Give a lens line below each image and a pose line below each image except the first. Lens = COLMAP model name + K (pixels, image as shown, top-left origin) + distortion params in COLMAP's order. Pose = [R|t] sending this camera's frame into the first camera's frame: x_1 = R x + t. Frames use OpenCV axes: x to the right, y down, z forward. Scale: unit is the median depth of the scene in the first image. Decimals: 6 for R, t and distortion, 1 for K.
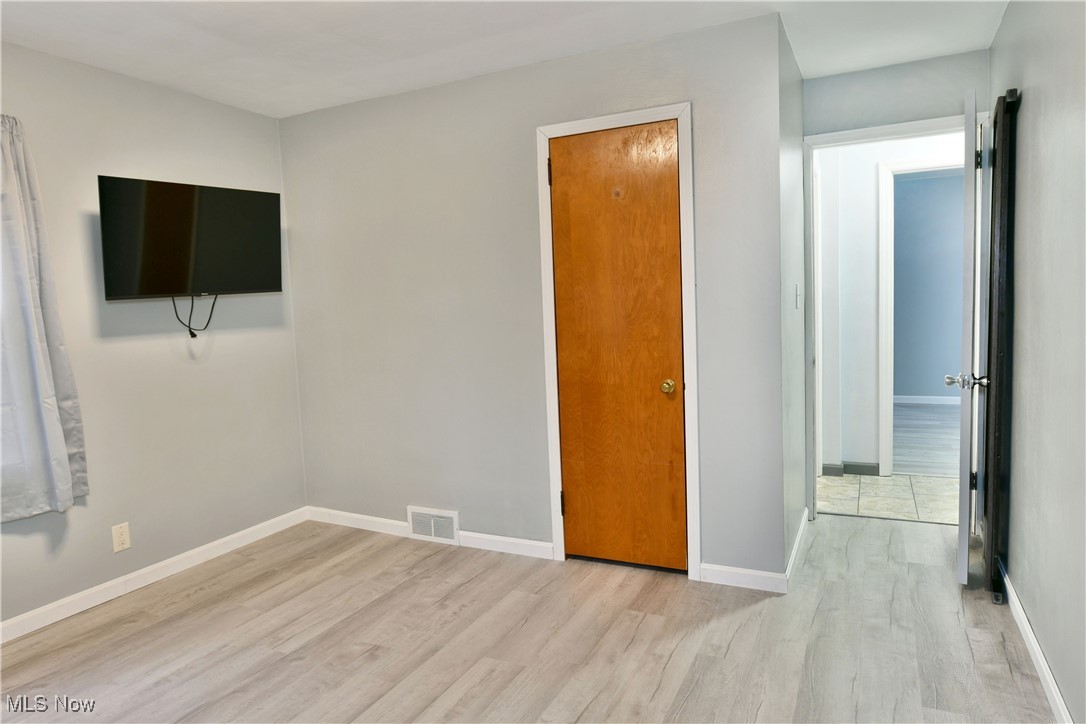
lens RADIAL K [[671.5, 0, 543.0], [0, 671.5, 362.0], [0, 0, 1]] dist [-0.014893, -0.003152]
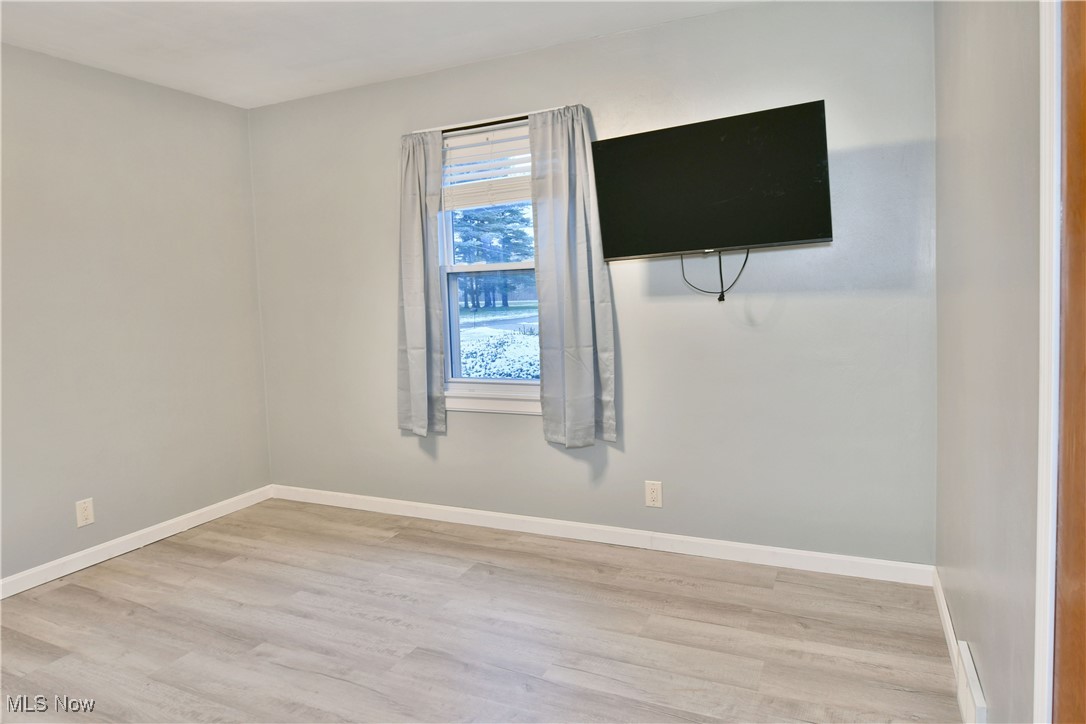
lens RADIAL K [[672.8, 0, 534.7], [0, 672.8, 339.7], [0, 0, 1]] dist [-0.013989, -0.001574]
pose [[0.028961, 0.115607, -0.992873, 0.354681], [-0.062370, 0.991563, 0.113635, -0.075049], [0.997633, 0.058634, 0.035927, 0.791637]]
